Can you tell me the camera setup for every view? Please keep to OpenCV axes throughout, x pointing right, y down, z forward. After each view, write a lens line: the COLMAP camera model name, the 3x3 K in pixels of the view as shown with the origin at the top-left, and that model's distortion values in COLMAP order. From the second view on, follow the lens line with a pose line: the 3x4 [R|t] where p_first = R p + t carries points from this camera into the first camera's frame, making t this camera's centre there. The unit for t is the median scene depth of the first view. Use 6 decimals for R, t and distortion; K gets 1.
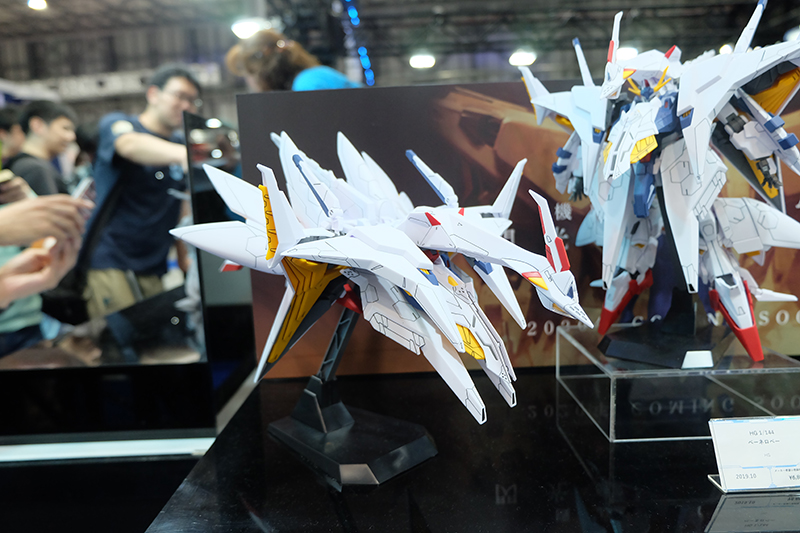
lens RADIAL K [[545.3, 0, 400.6], [0, 545.3, 262.6], [0, 0, 1]] dist [-0.051896, 0.038834]
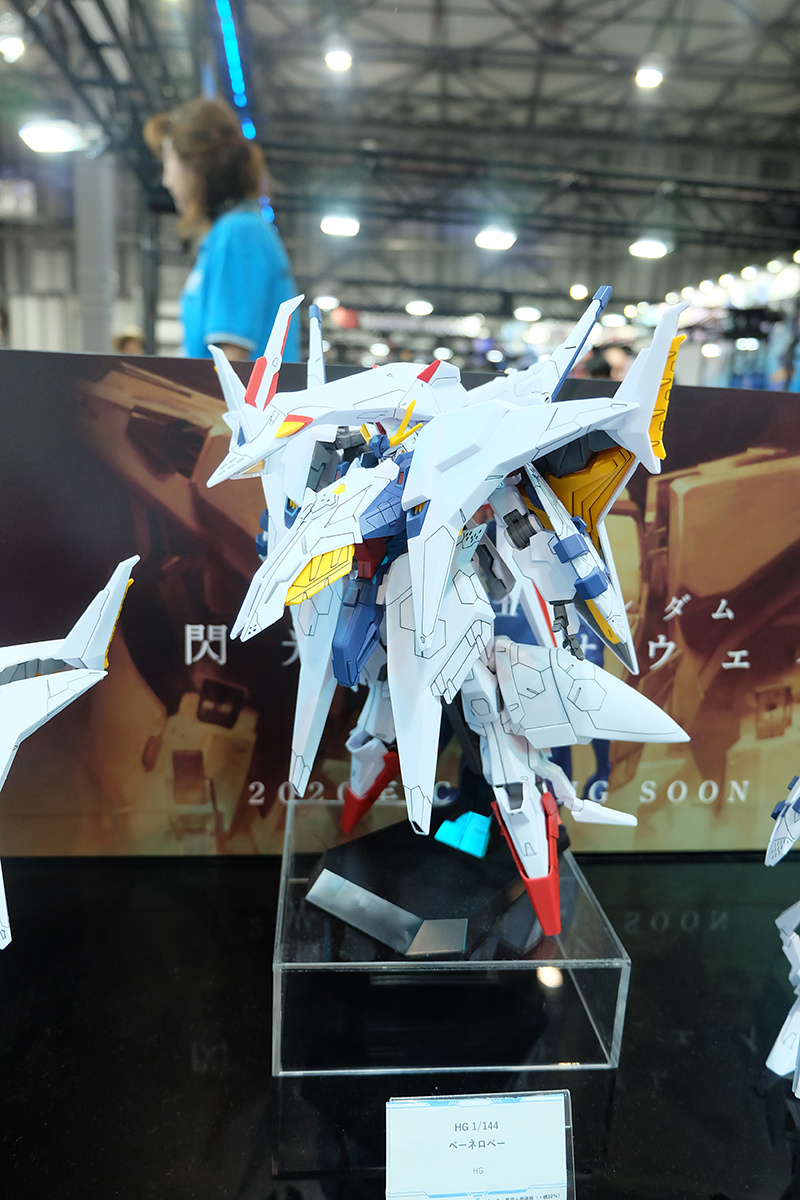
lens RADIAL K [[817.9, 0, 398.8], [0, 817.9, 596.0], [0, 0, 1]] dist [-0.051896, 0.038834]
pose [[0.990845, 0.063704, 0.119033, 0.370756], [-0.072838, 0.994593, 0.074028, -0.218418], [-0.113673, -0.082020, 0.990127, 0.195000]]
